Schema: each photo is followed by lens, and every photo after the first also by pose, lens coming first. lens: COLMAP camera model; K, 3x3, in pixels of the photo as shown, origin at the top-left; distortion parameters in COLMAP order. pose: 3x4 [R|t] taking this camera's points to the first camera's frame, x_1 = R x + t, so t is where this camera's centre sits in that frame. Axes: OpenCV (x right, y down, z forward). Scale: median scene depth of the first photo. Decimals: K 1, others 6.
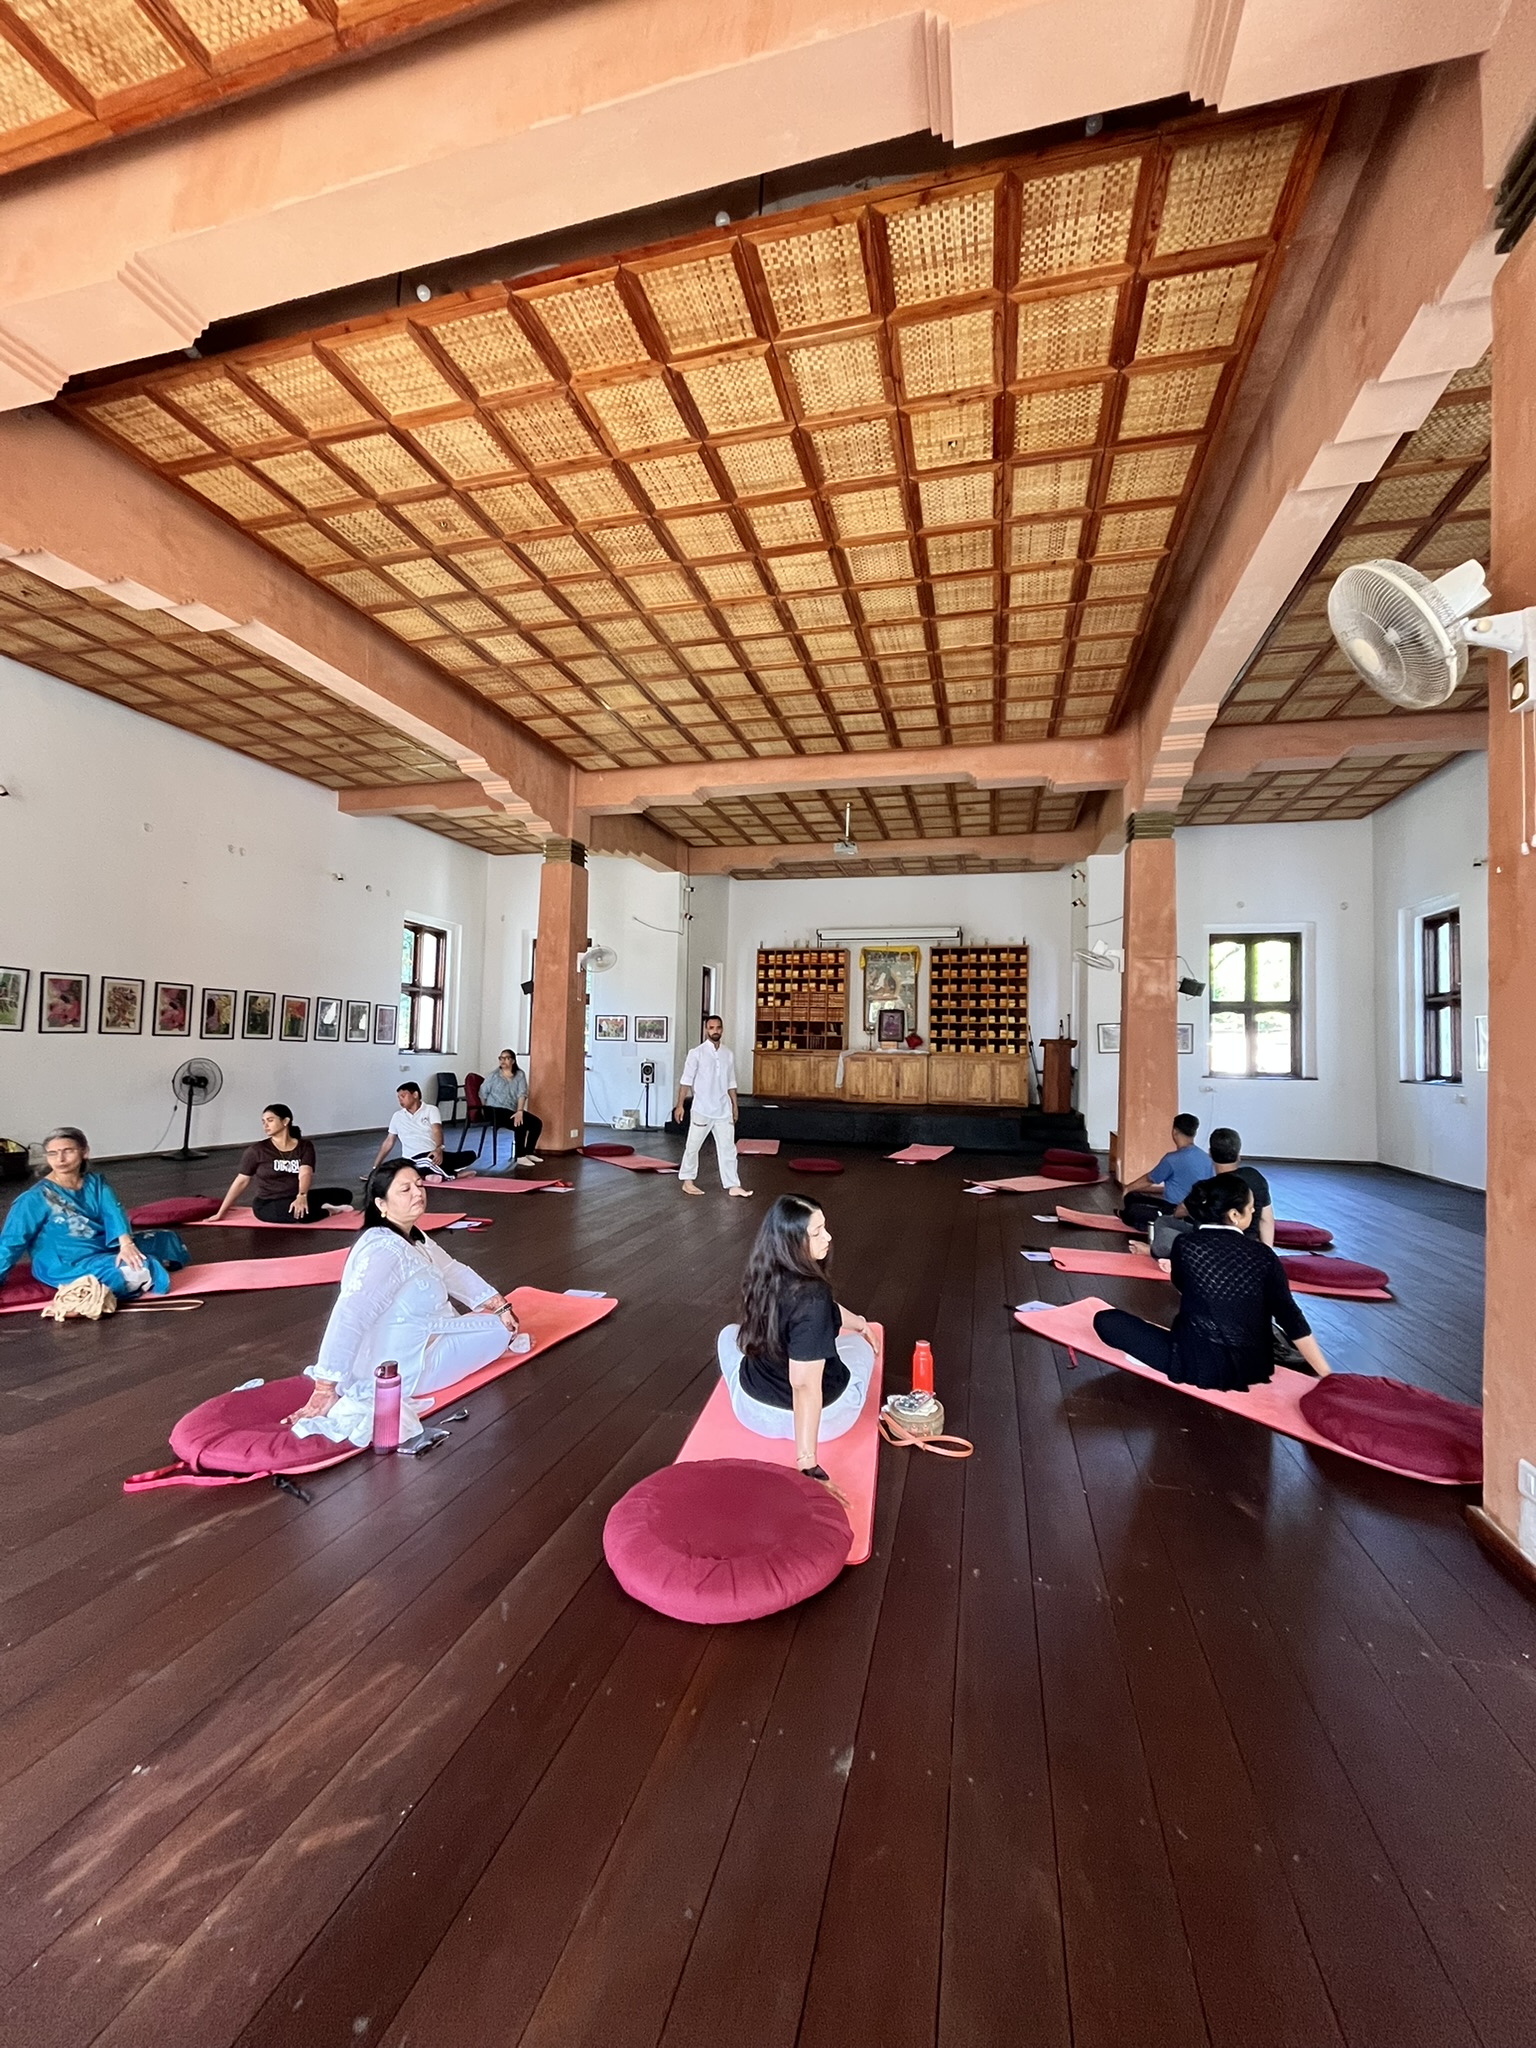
lens RADIAL K [[833.8, 0, 768.0], [0, 833.8, 1024.0], [0, 0, 1]] dist [0.000135, -0.000003]
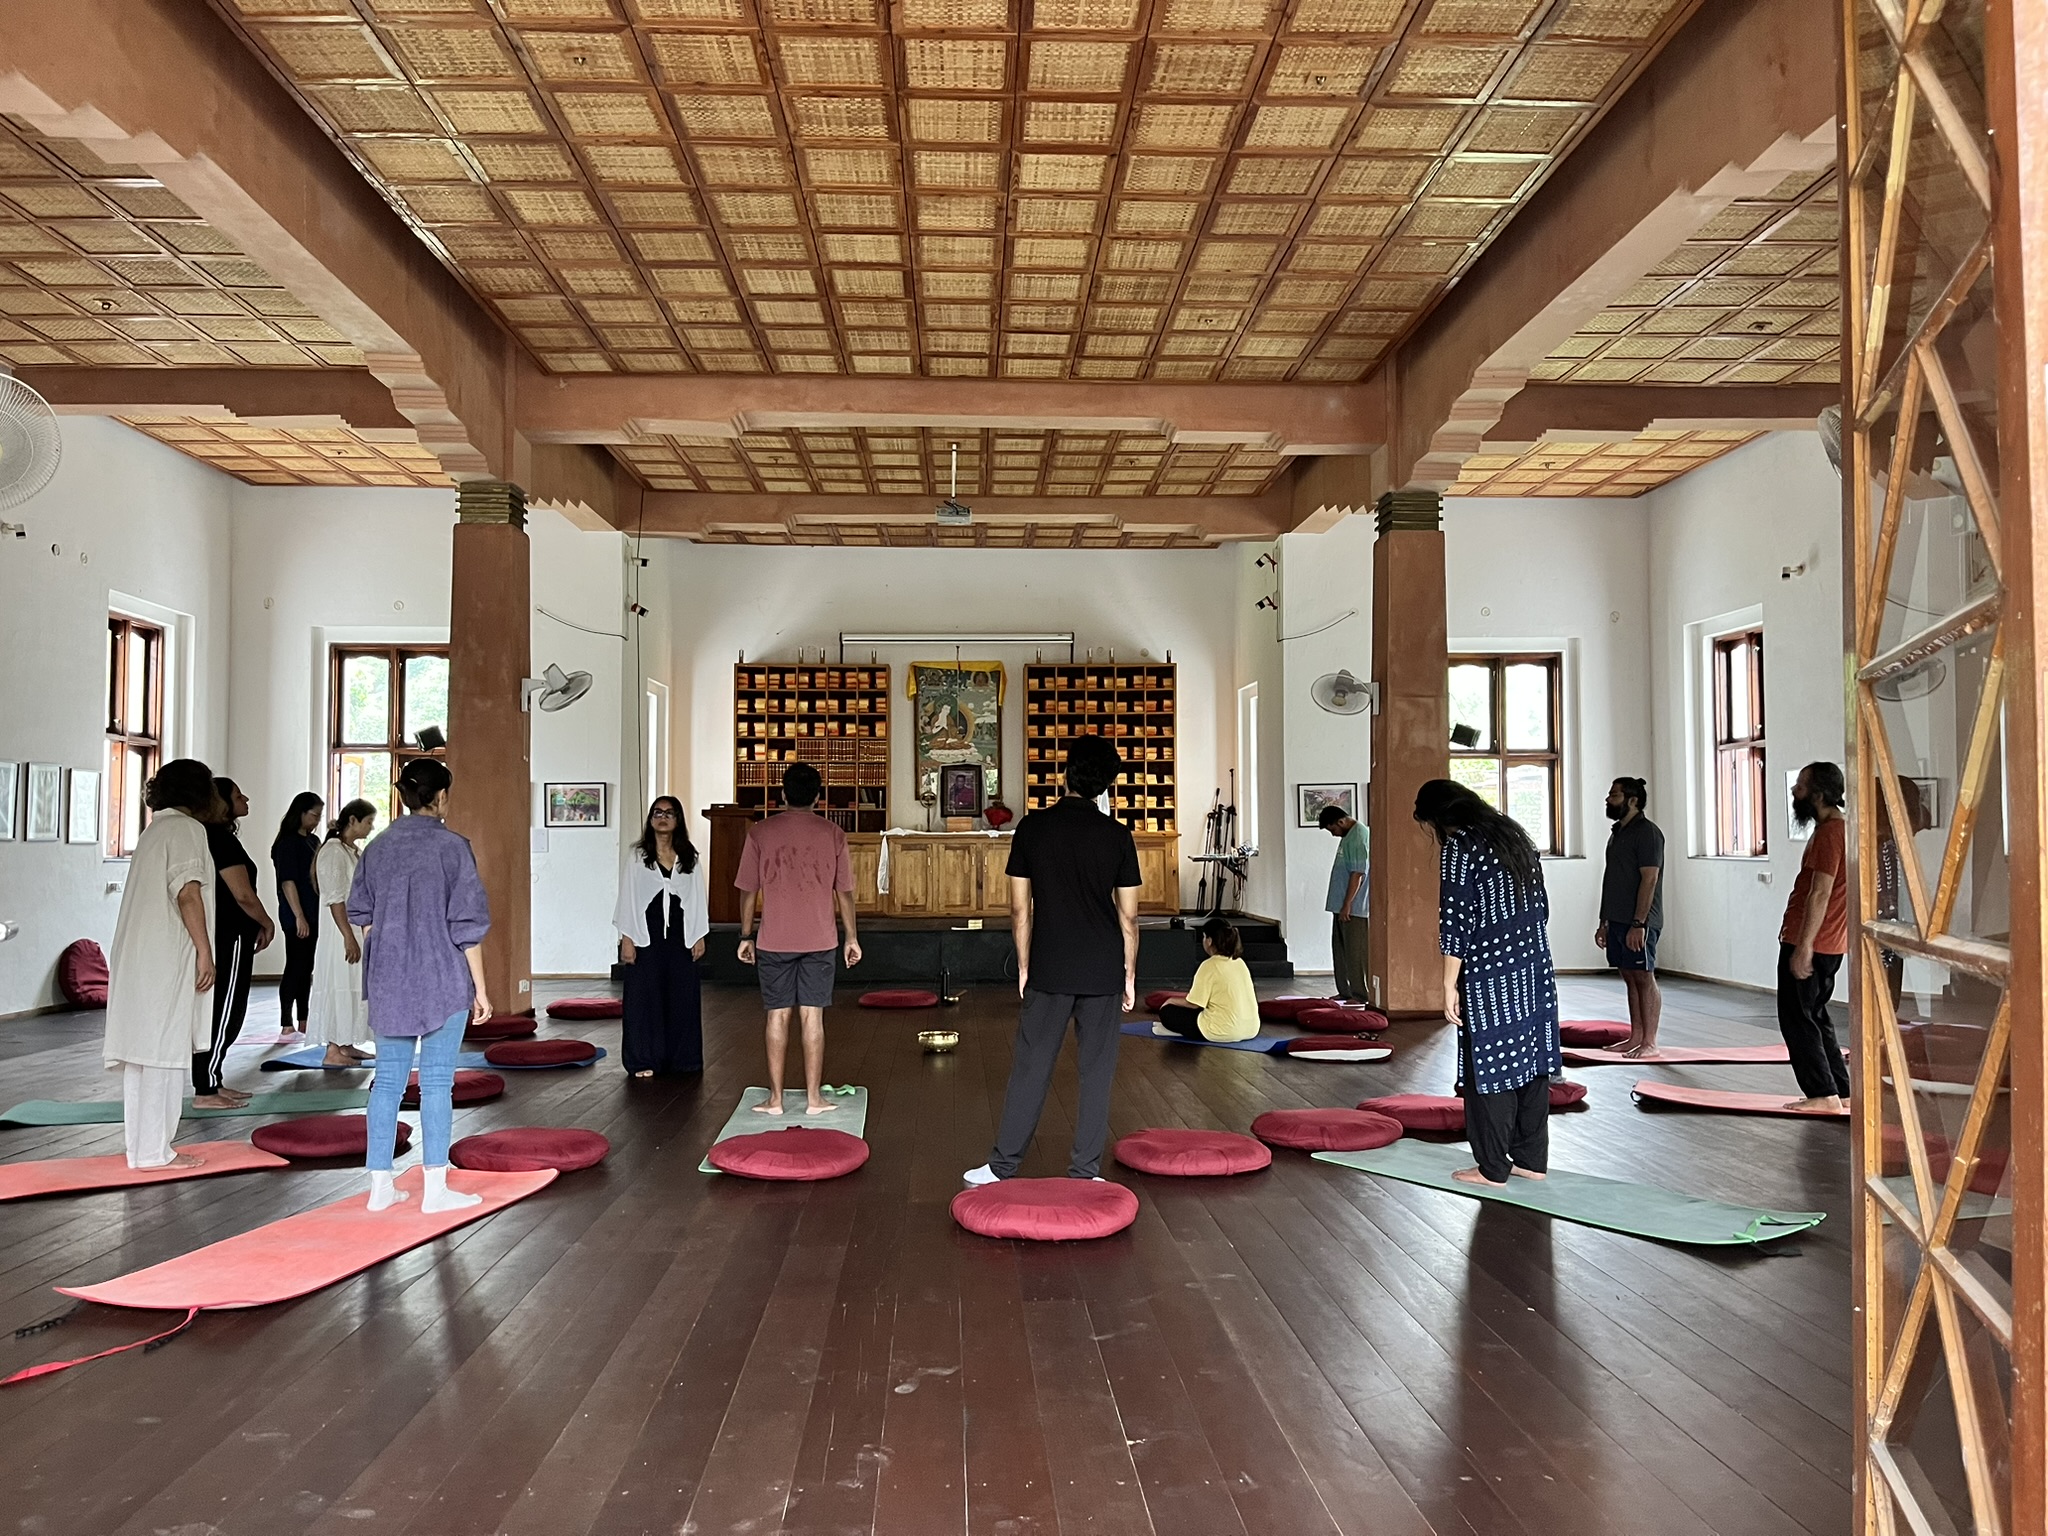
lens RADIAL K [[1558.6, 0, 1018.2], [0, 1558.6, 792.2], [0, 0, 1]] dist [0.074788, -0.105896]
pose [[0.955617, -0.015965, 0.294180, -0.157759], [0.014034, 0.999864, 0.008674, -0.007022], [-0.294278, -0.004161, 0.955711, -0.114079]]
